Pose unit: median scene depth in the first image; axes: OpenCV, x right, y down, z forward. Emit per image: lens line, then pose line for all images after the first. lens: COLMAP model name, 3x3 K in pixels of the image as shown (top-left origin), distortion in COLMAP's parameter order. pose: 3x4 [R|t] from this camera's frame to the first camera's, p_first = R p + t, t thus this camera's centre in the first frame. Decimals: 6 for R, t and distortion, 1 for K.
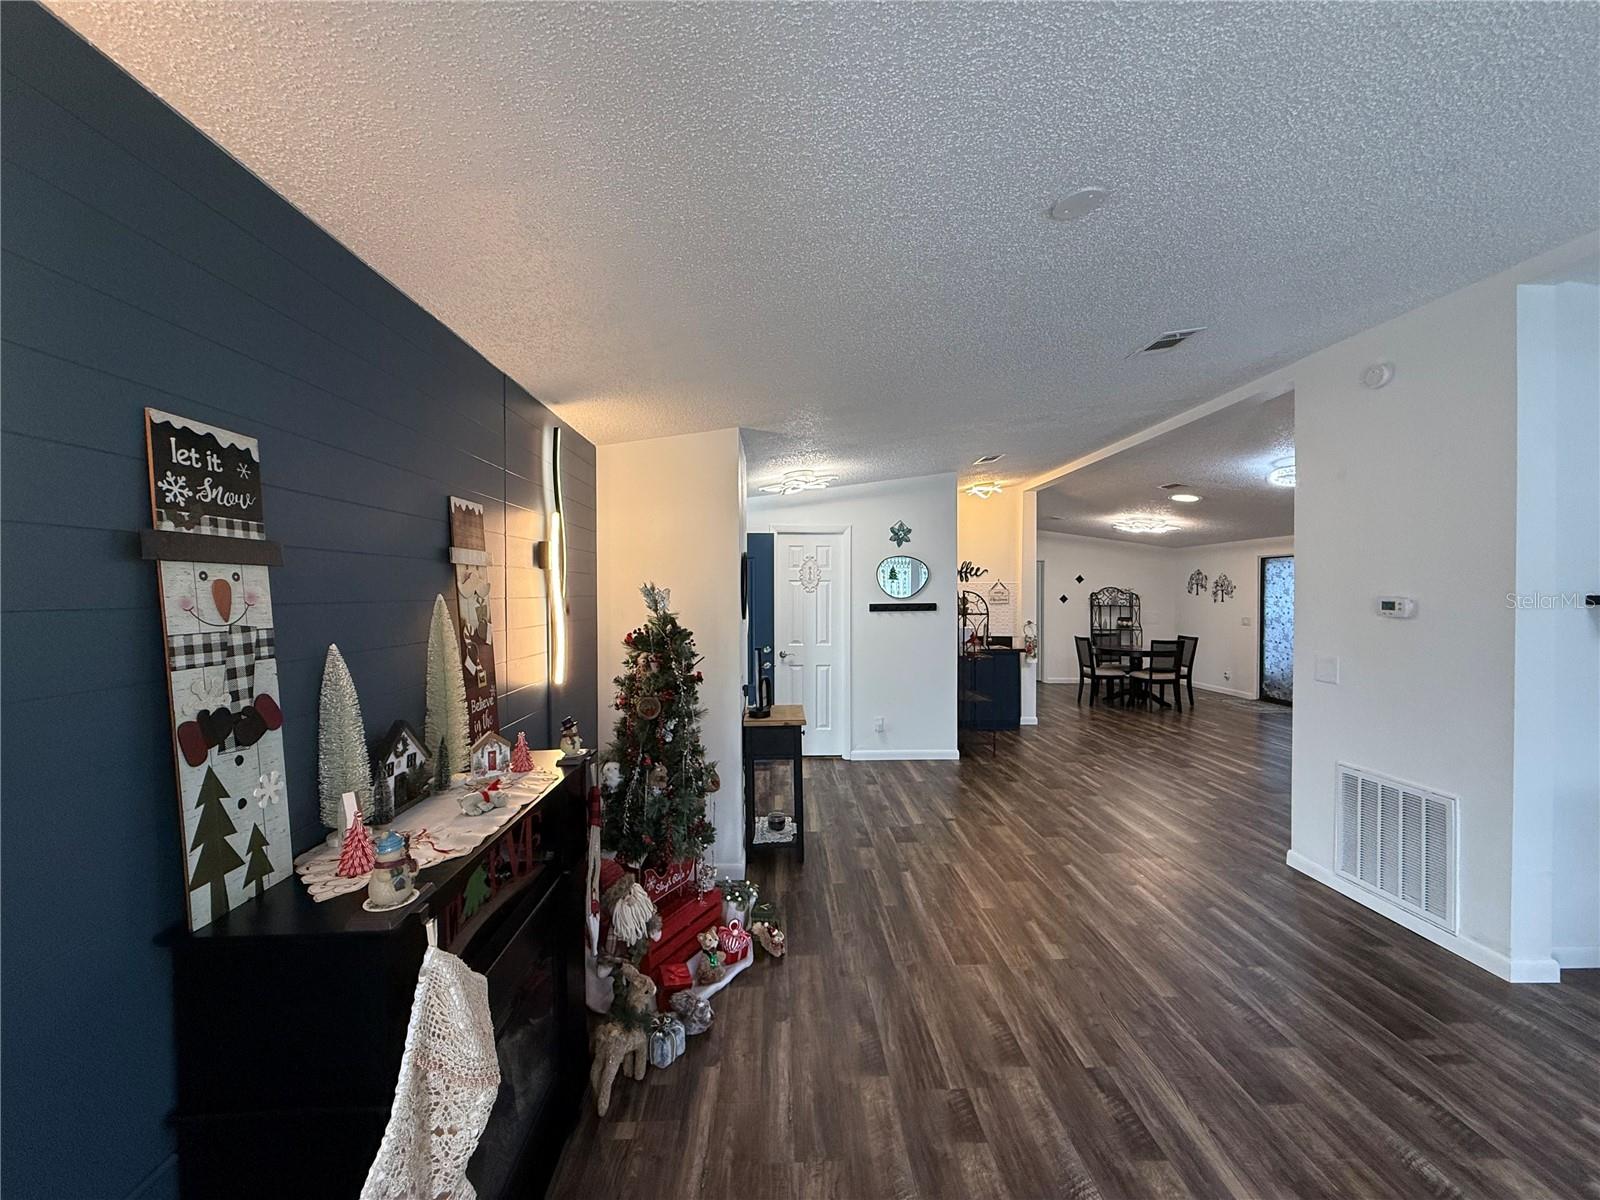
lens RADIAL K [[638.8, 0, 805.3], [0, 638.8, 588.0], [0, 0, 1]] dist [-0.000547, 0.000170]
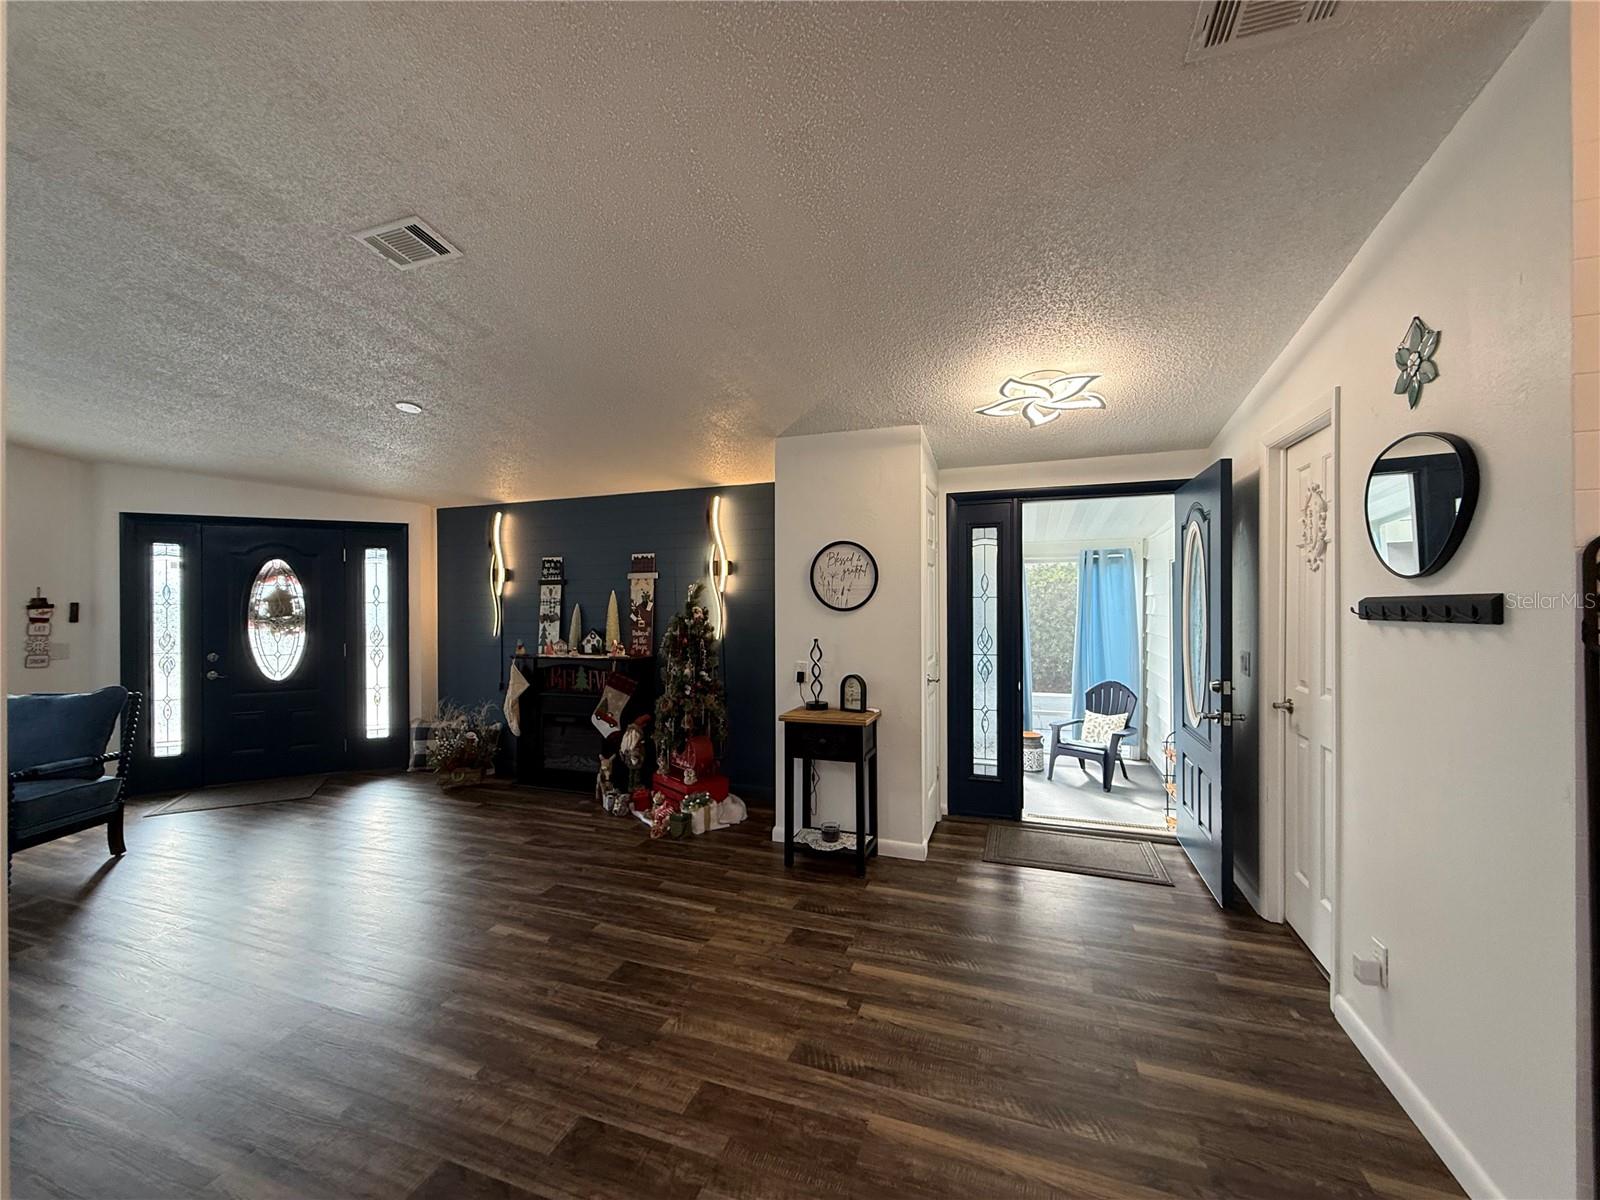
lens RADIAL K [[638.8, 0, 800.3], [0, 638.8, 599.6], [0, 0, 1]] dist [-0.000547, 0.000170]
pose [[-0.379660, -0.007029, -0.925099, 2.761122], [0.007926, 0.999910, -0.010850, 0.134475], [0.925092, -0.011452, -0.379570, 4.388623]]
